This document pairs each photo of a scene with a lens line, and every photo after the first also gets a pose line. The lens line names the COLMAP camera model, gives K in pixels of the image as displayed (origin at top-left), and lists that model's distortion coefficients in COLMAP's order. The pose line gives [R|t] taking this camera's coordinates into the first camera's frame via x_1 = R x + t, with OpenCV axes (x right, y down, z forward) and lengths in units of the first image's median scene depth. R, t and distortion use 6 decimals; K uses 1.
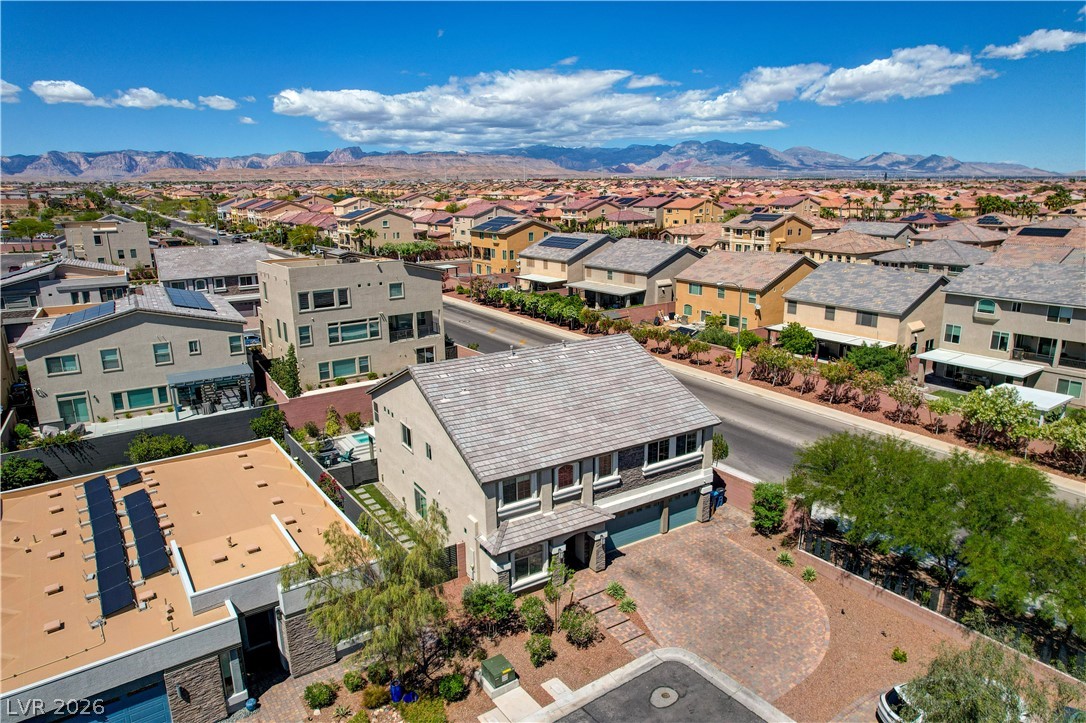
lens RADIAL K [[696.1, 0, 544.0], [0, 696.1, 367.3], [0, 0, 1]] dist [-0.075168, 0.067629]
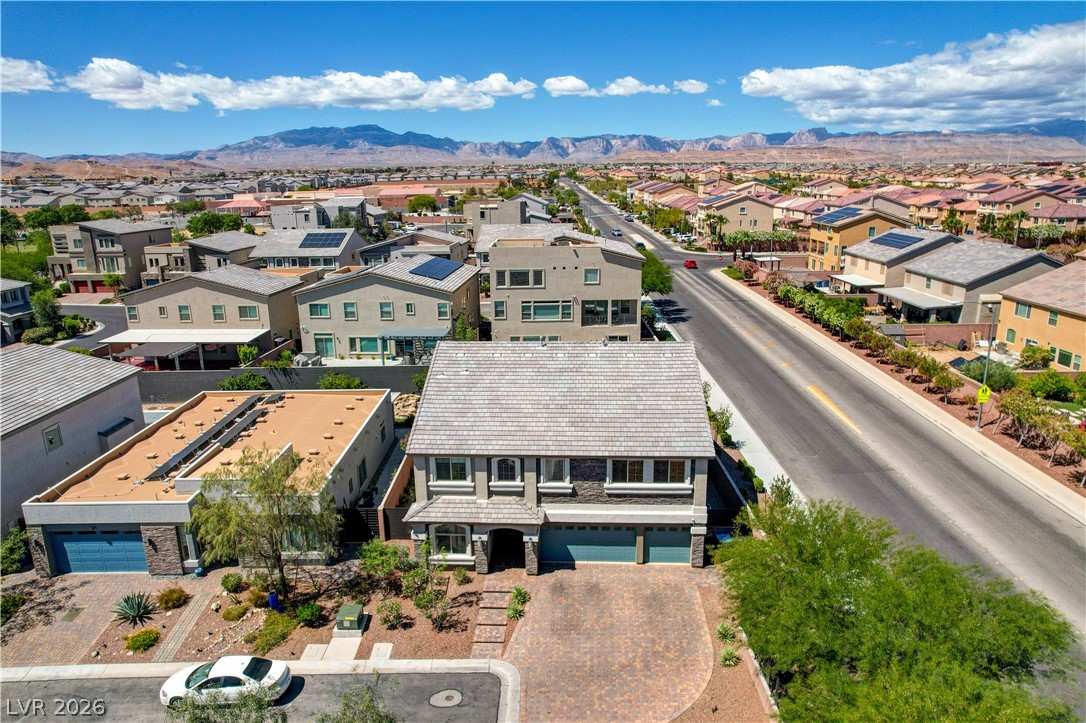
lens RADIAL K [[719.6, 0, 543.0], [0, 719.6, 361.5], [0, 0, 1]] dist [-0.078518, 0.072834]
pose [[0.817685, 0.146497, -0.556713, 0.413364], [-0.142529, 0.988487, 0.050775, -0.037253], [0.557742, 0.037830, 0.829152, 0.111564]]
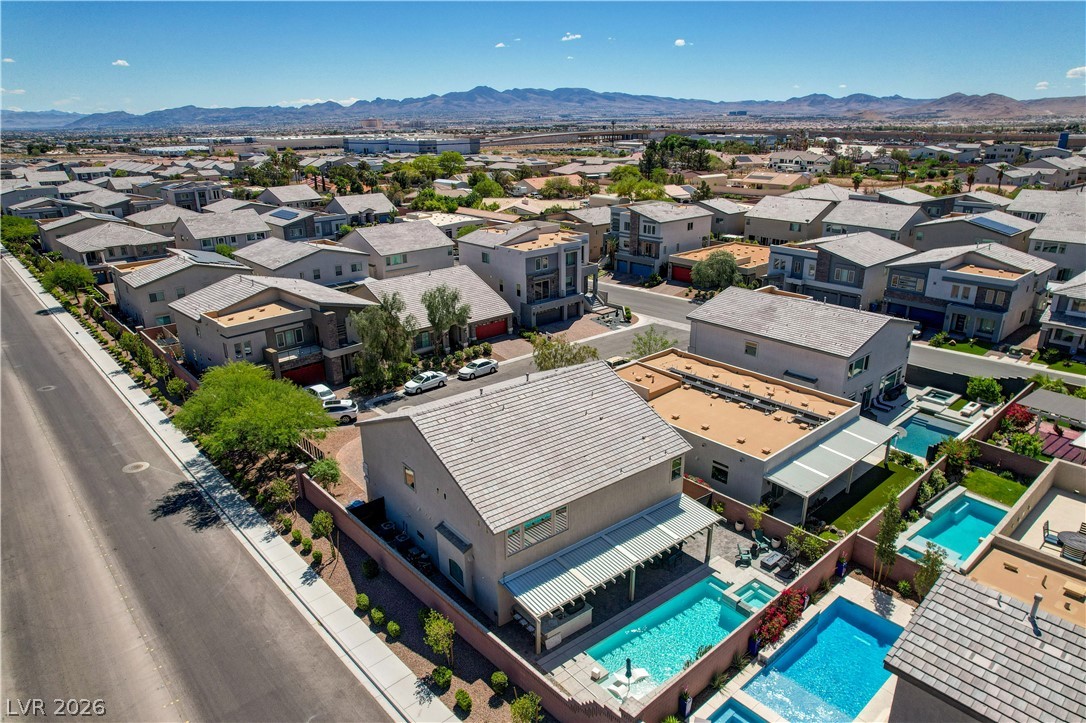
lens RADIAL K [[696.1, 0, 544.0], [0, 696.1, 367.3], [0, 0, 1]] dist [-0.075168, 0.067629]
pose [[-0.992997, 0.062025, -0.100545, 0.030172], [-0.006584, 0.820709, 0.571308, -0.521957], [0.117953, 0.567969, -0.814554, 1.470230]]
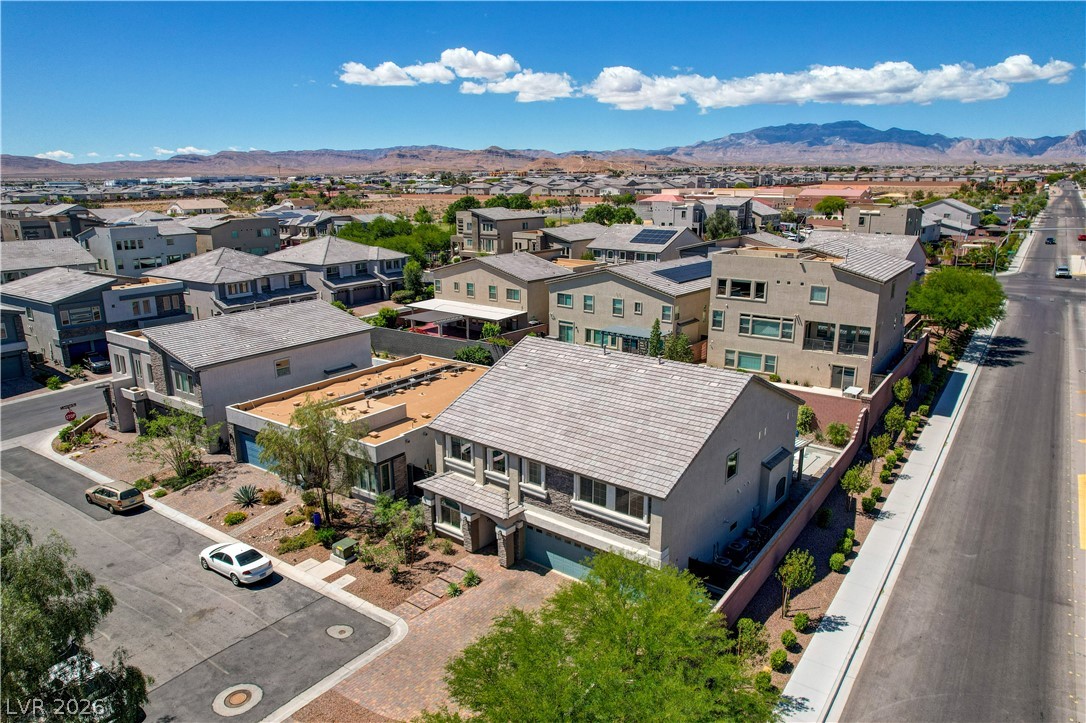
lens RADIAL K [[724.9, 0, 544.3], [0, 724.9, 367.1], [0, 0, 1]] dist [-0.078331, 0.070747]
pose [[0.336409, 0.251635, -0.907474, 0.665993], [-0.239071, 0.954889, 0.176157, -0.123883], [0.910864, 0.157690, 0.381392, 0.412483]]
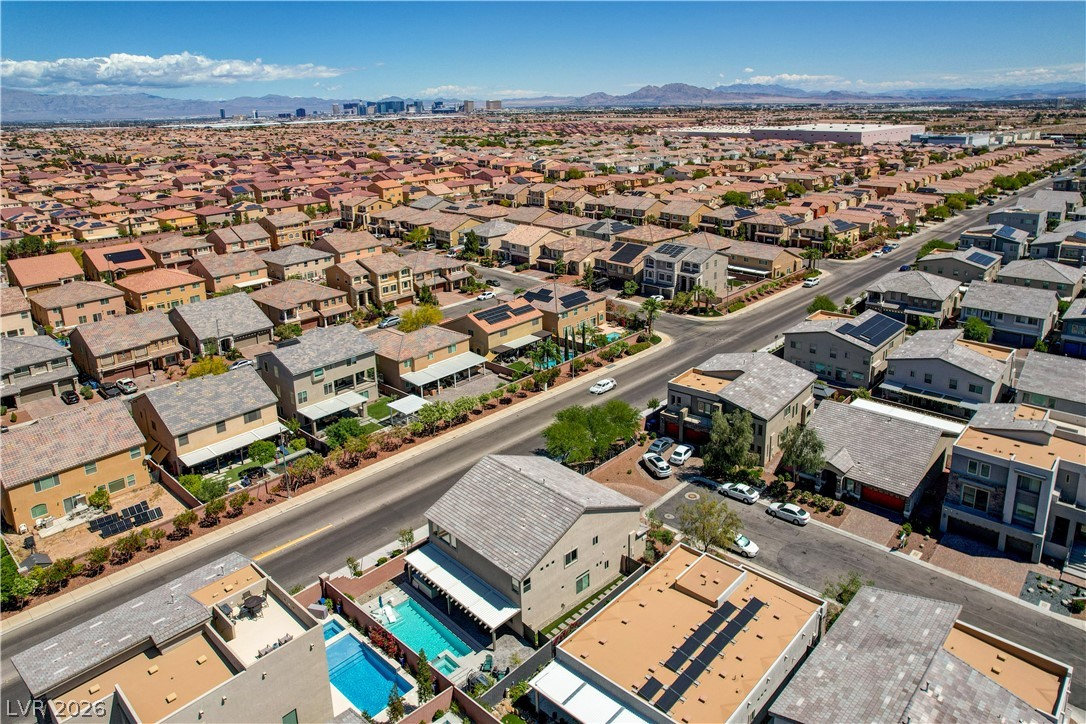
lens RADIAL K [[725.4, 0, 554.8], [0, 725.4, 268.3], [0, 0, 1]] dist [-0.037186, 0.002014]
pose [[-0.213467, -0.205249, 0.955146, -1.285903], [0.275003, 0.925524, 0.260344, -0.754989], [-0.937446, 0.318243, -0.141125, 0.817940]]
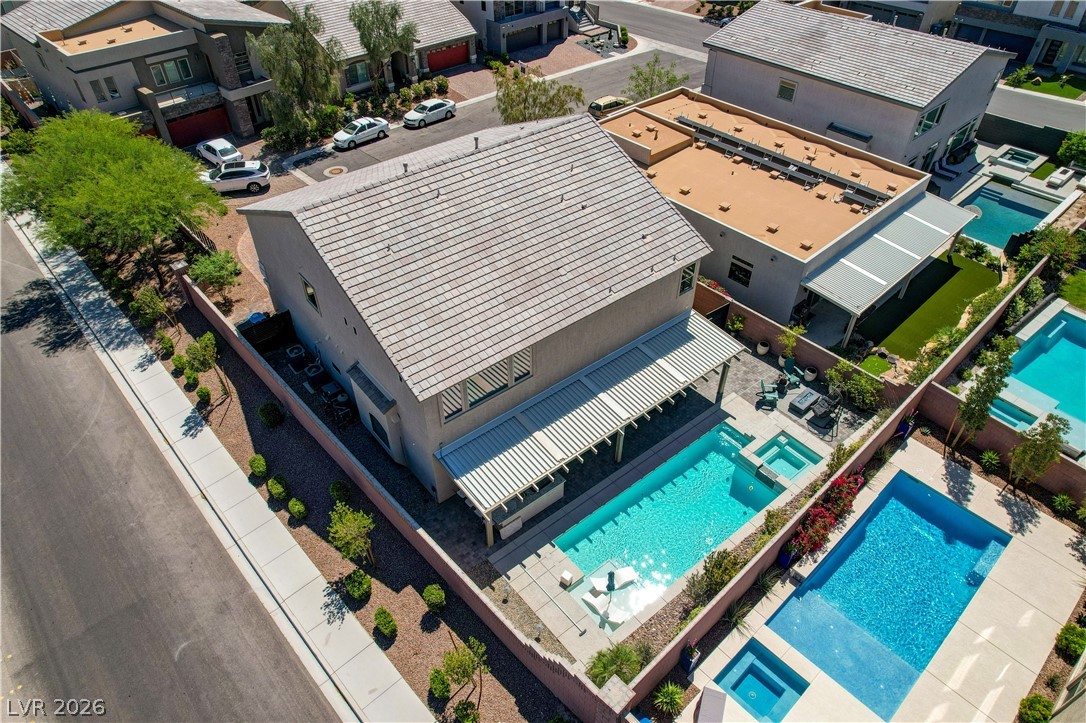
lens RADIAL K [[696.1, 0, 544.0], [0, 696.1, 367.3], [0, 0, 1]] dist [-0.075168, 0.067629]
pose [[-0.991031, 0.097975, -0.090877, -0.020577], [-0.021938, 0.551538, 0.833861, -0.398837], [0.131820, 0.828376, -0.544442, 1.250325]]
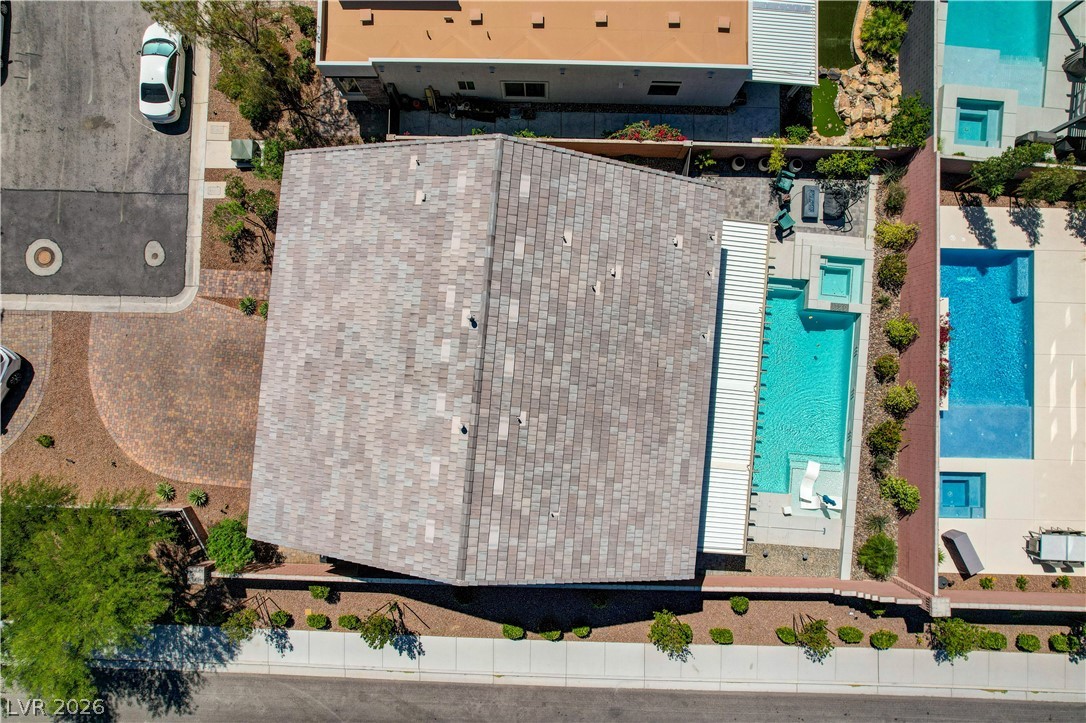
lens RADIAL K [[687.4, 0, 540.6], [0, 687.4, 367.0], [0, 0, 1]] dist [-0.074151, 0.070215]
pose [[-0.594773, 0.803862, -0.007060, -0.034168], [-0.188488, -0.130912, 0.973311, -0.448554], [0.781484, 0.580230, 0.229381, 0.726030]]
